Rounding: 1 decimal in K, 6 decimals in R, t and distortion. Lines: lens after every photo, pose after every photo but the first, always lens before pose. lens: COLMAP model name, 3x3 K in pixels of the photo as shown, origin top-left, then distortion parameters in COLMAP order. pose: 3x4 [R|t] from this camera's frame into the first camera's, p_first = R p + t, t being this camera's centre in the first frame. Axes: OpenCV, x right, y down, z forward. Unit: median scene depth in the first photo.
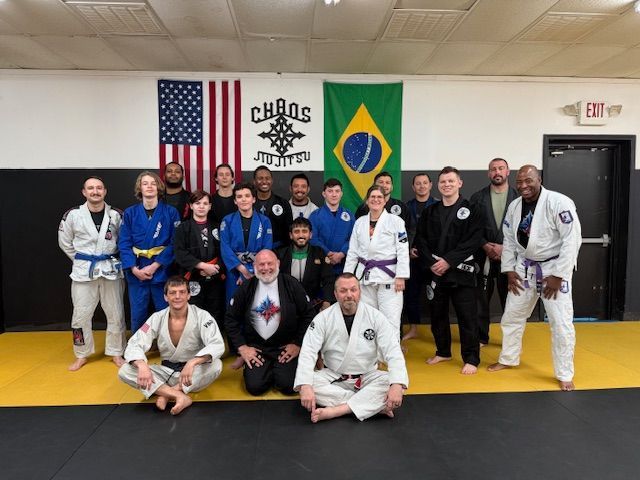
lens RADIAL K [[448.8, 0, 312.3], [0, 448.8, 260.3], [0, 0, 1]] dist [0.045415, -0.016410]
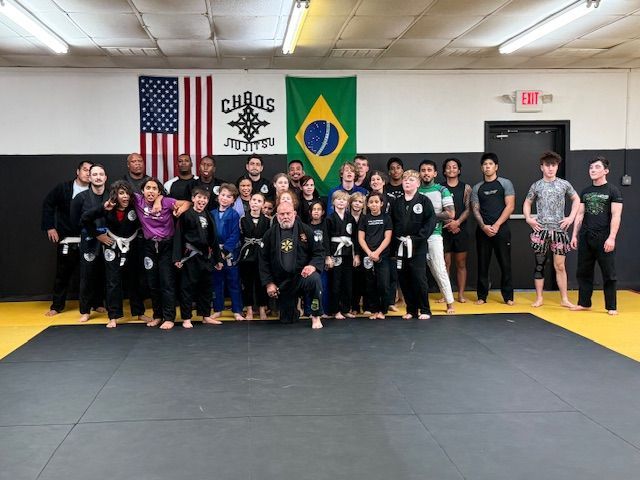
lens RADIAL K [[897.1, 0, 323.7], [0, 897.1, 257.6], [0, 0, 1]] dist [0.100319, 0.000000]
pose [[0.999901, -0.007306, 0.012029, 0.089090], [0.007271, 0.999969, 0.003009, 0.050678], [-0.012051, -0.002921, 0.999923, -1.243285]]
